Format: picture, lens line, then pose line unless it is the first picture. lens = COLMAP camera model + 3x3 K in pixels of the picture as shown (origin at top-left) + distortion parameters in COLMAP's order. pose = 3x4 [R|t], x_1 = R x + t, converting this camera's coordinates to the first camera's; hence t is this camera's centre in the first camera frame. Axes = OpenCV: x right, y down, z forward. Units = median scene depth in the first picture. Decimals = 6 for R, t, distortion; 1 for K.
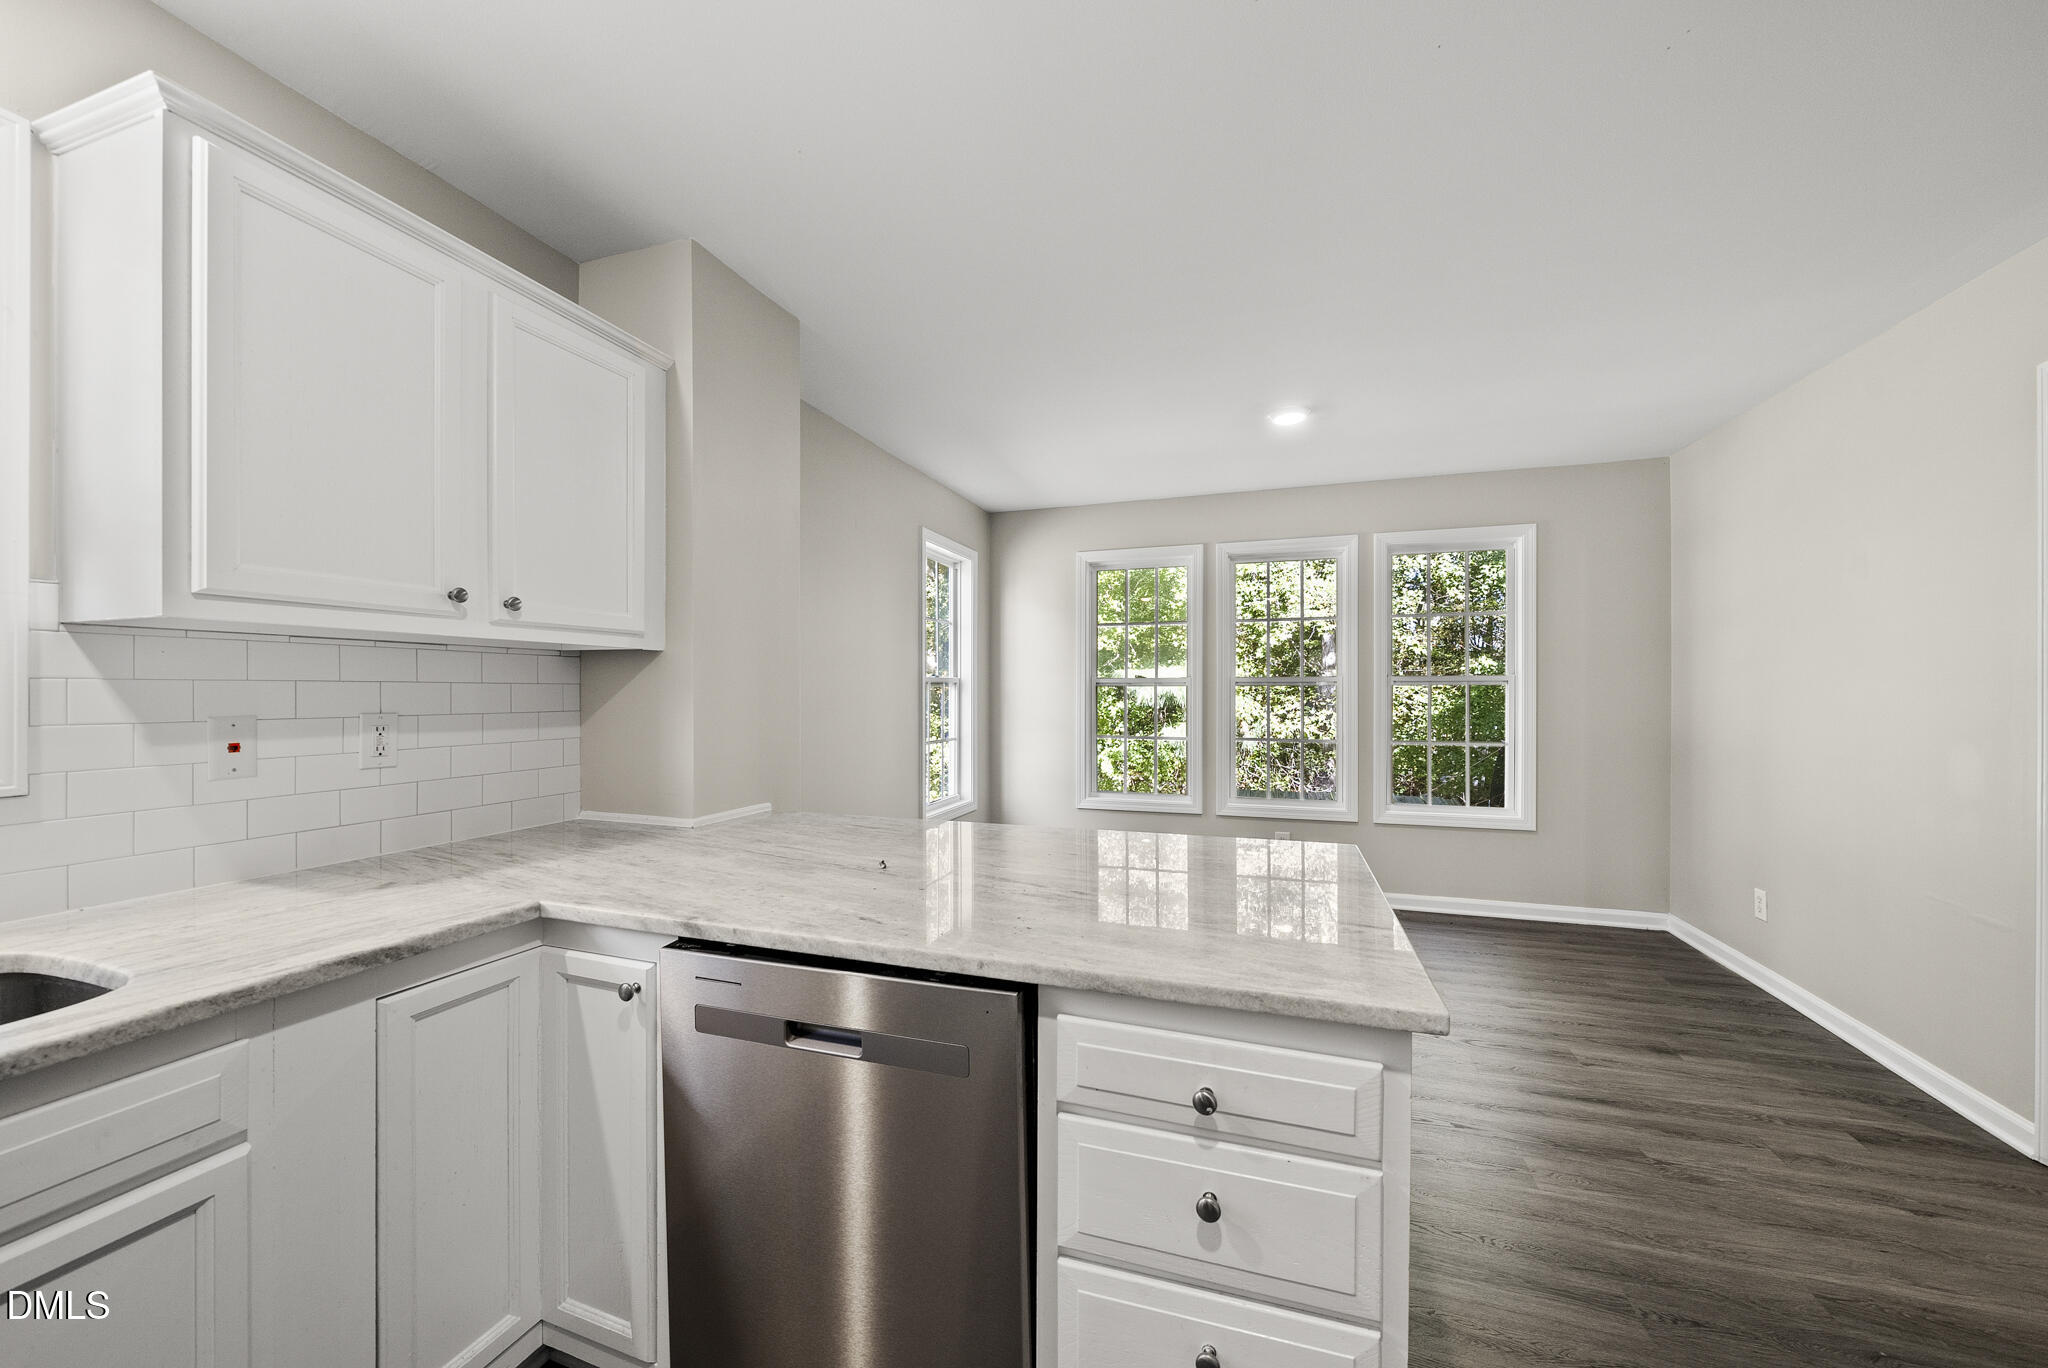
lens RADIAL K [[756.0, 0, 1021.1], [0, 756.0, 689.1], [0, 0, 1]] dist [-0.007344, 0.000242]
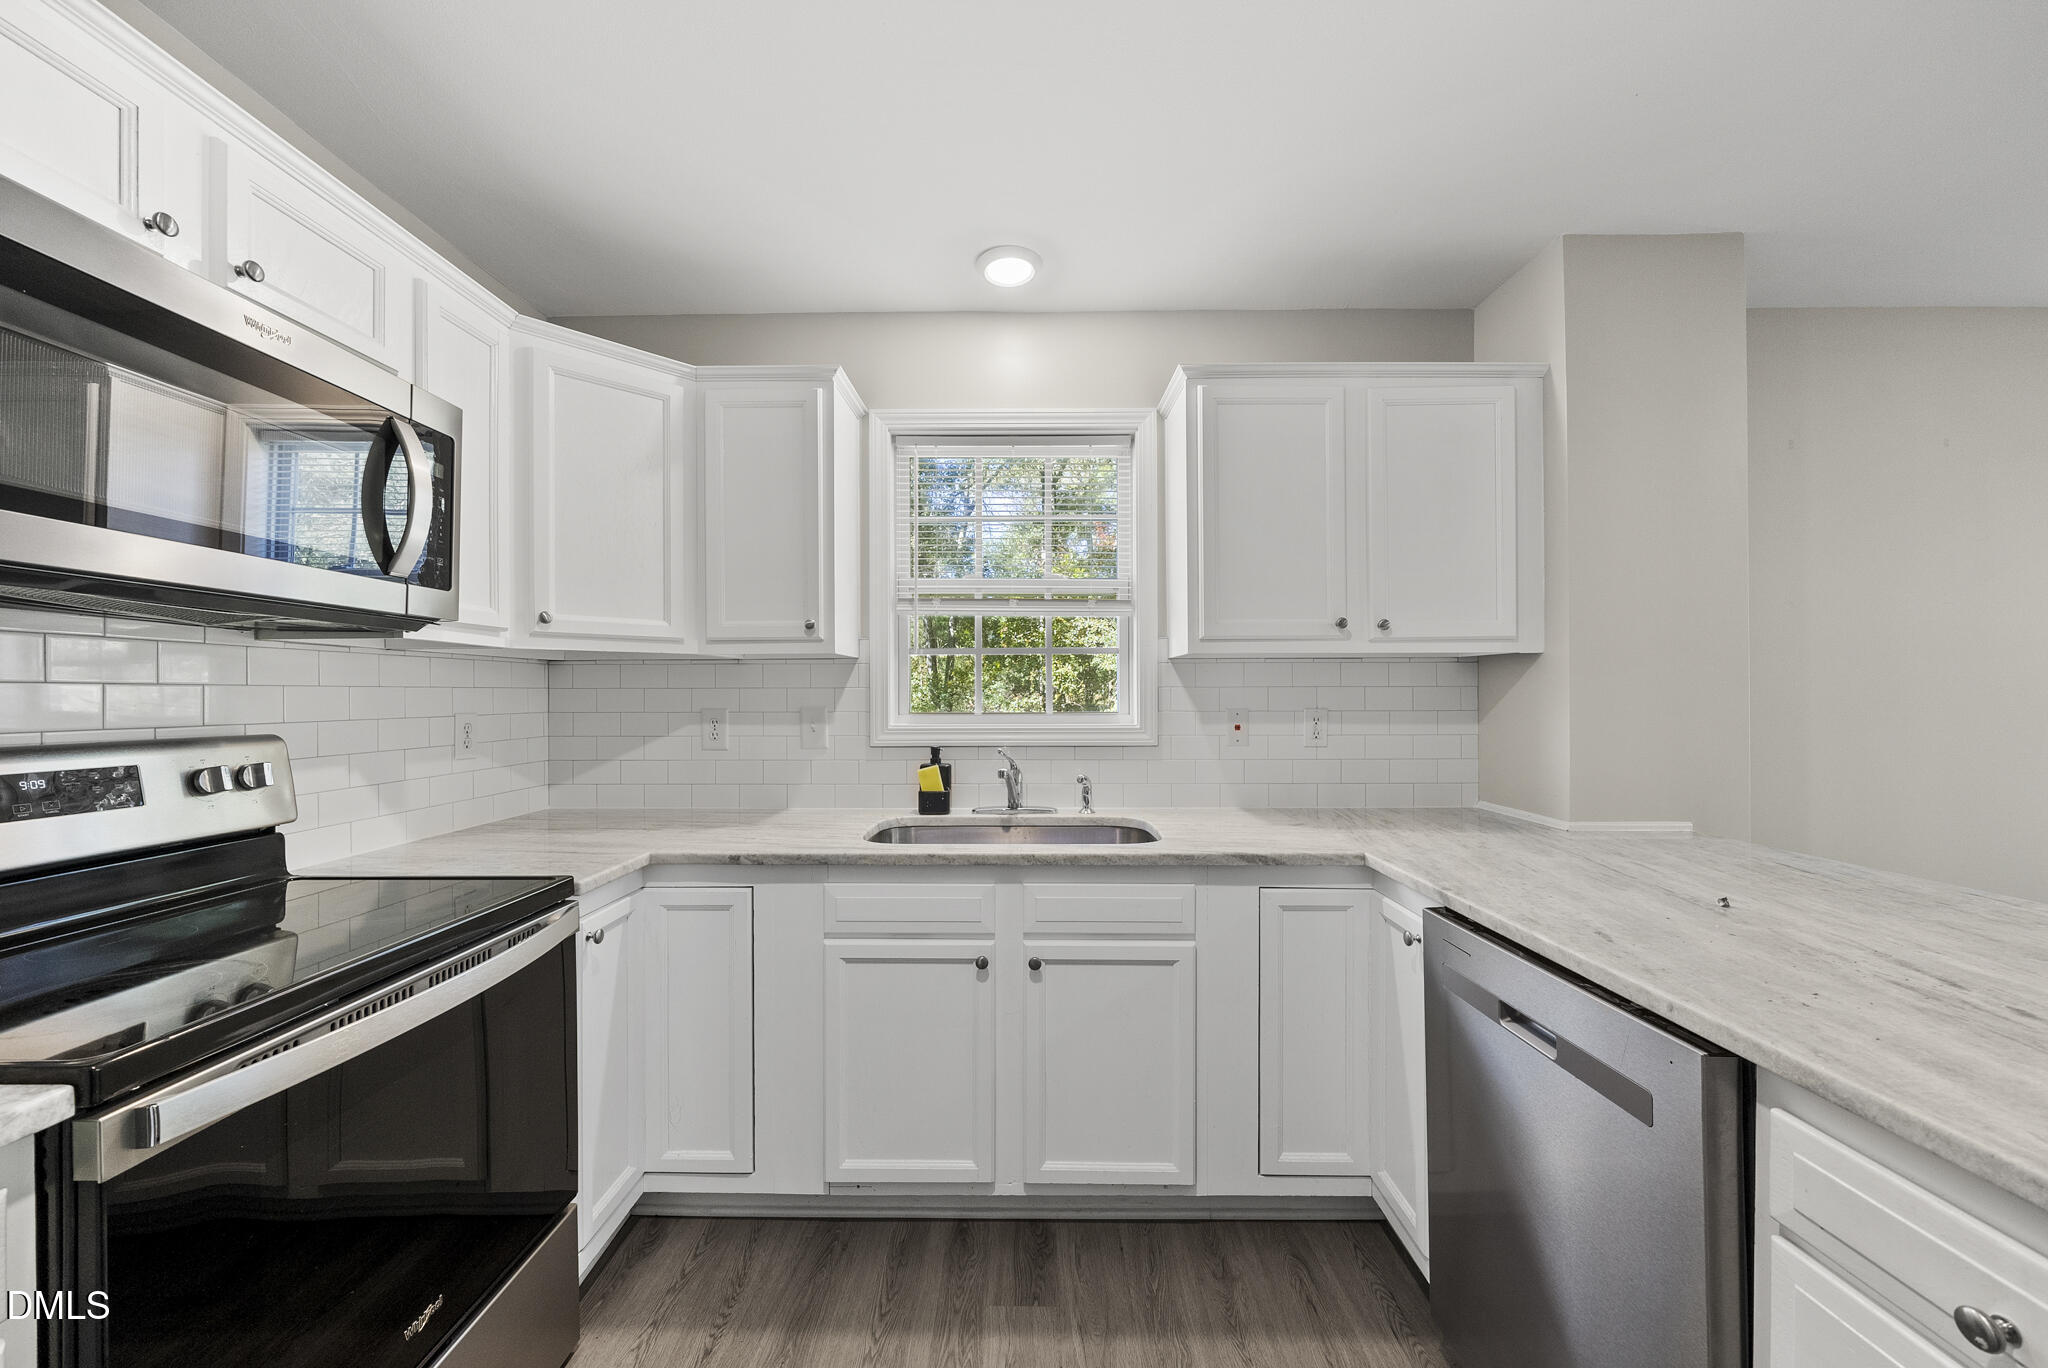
lens RADIAL K [[756.0, 0, 1016.1], [0, 756.0, 693.4], [0, 0, 1]] dist [-0.007344, 0.000242]
pose [[0.309009, -0.001400, -0.951058, 0.416814], [0.005157, 0.999987, 0.000203, -0.000404], [0.951045, -0.004968, 0.309012, 0.014008]]
